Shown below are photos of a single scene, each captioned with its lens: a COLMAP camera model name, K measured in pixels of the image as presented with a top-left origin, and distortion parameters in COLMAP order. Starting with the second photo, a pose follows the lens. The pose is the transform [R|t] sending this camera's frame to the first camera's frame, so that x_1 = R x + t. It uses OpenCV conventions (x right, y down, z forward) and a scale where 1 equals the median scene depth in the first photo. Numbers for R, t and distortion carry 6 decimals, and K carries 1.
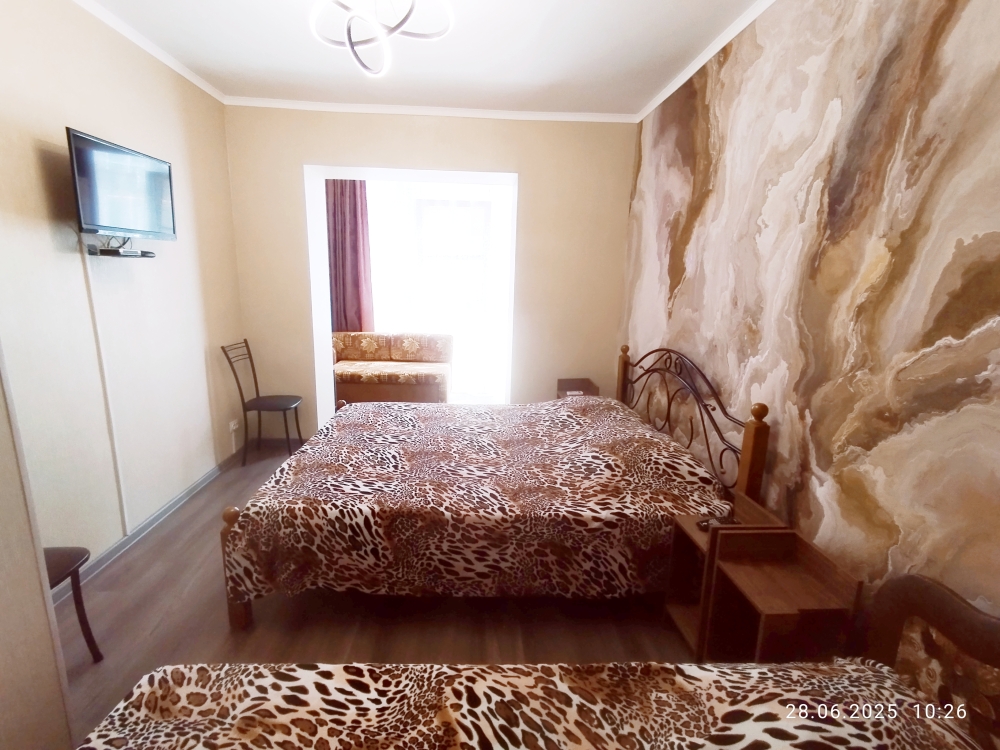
lens RADIAL K [[459.1, 0, 489.6], [0, 459.1, 375.7], [0, 0, 1]] dist [0.000648, -0.000025]
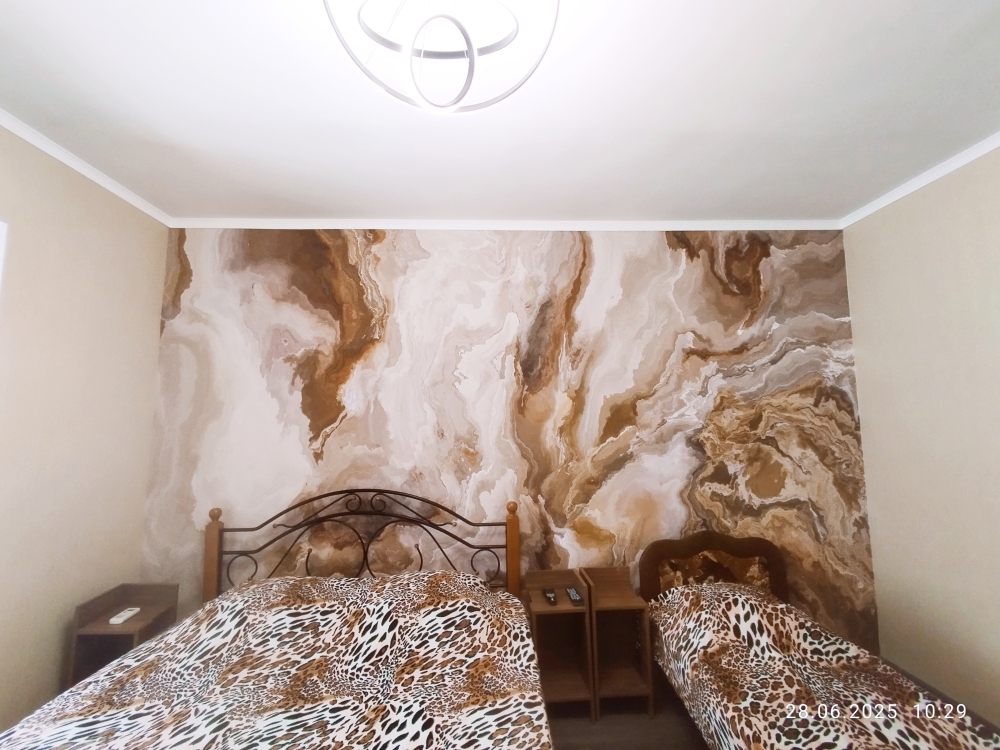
lens RADIAL K [[459.1, 0, 491.7], [0, 459.1, 376.2], [0, 0, 1]] dist [0.000648, -0.000025]
pose [[0.015902, 0.074158, 0.997120, -0.813985], [0.224348, 0.971554, -0.075835, -0.213979], [-0.974379, 0.224907, -0.001188, 0.956152]]
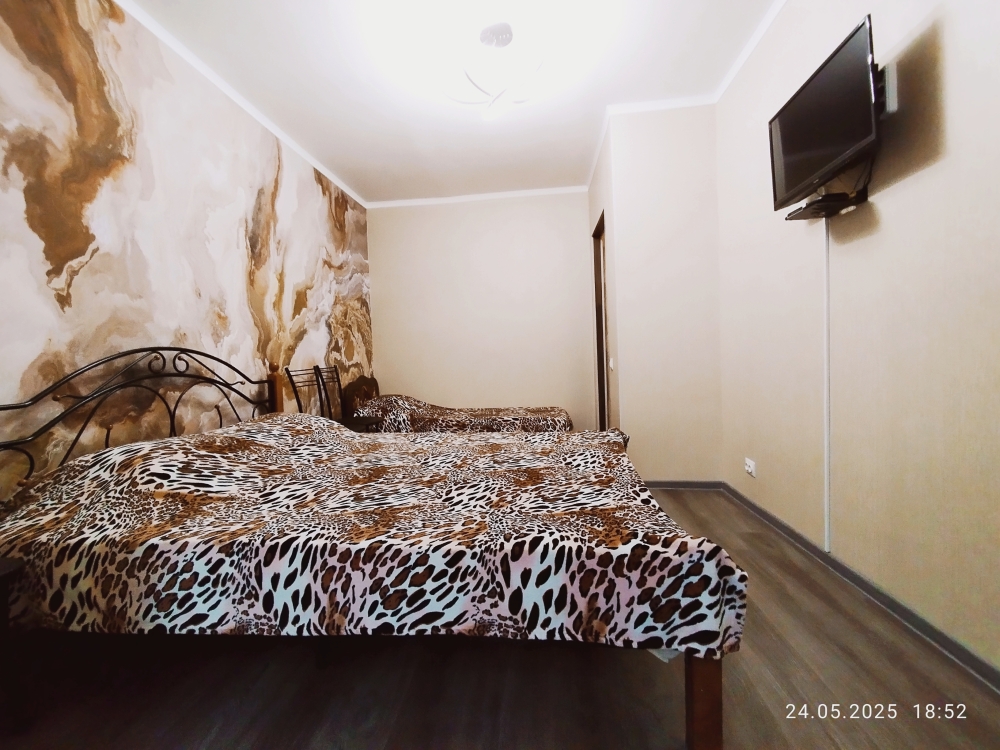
lens RADIAL K [[459.1, 0, 494.8], [0, 459.1, 378.6], [0, 0, 1]] dist [0.000648, -0.000025]
pose [[-0.989355, 0.002033, 0.145508, -0.421333], [0.040215, 0.964783, 0.259955, -0.256716], [-0.139856, 0.263039, -0.954594, 2.354111]]
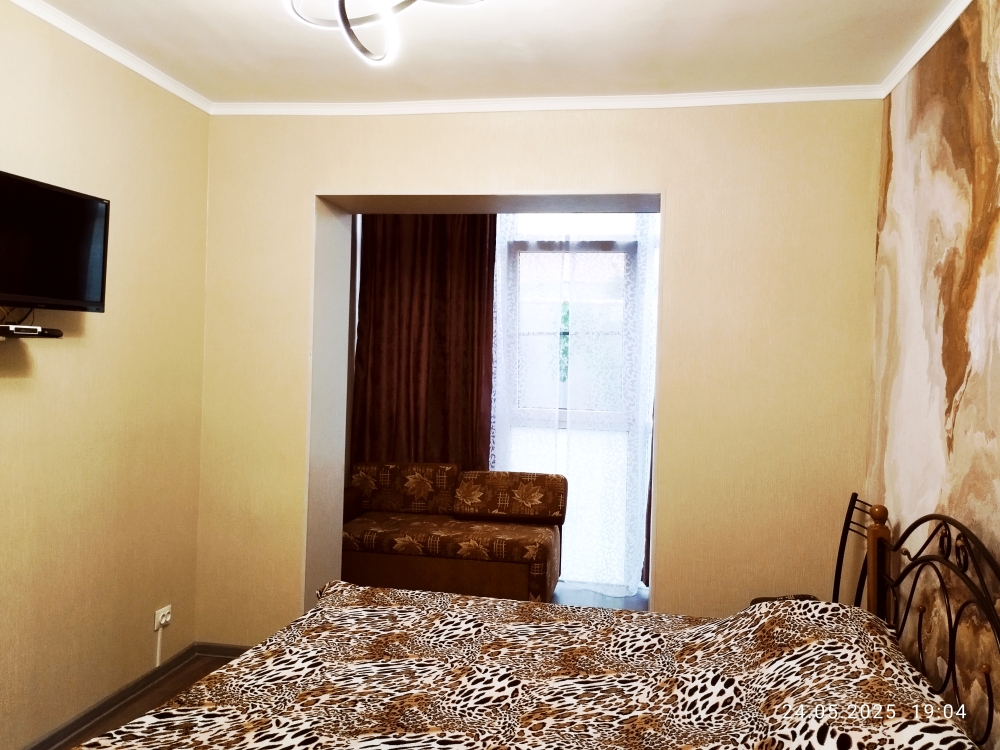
lens RADIAL K [[848.4, 0, 491.2], [0, 848.4, 376.2], [0, 0, 1]] dist [0.003202, -0.025761]
pose [[0.974844, 0.005431, -0.222823, 0.166424], [-0.050739, 0.978863, -0.198124, 0.006936], [0.217038, 0.204446, 0.954514, -0.015125]]
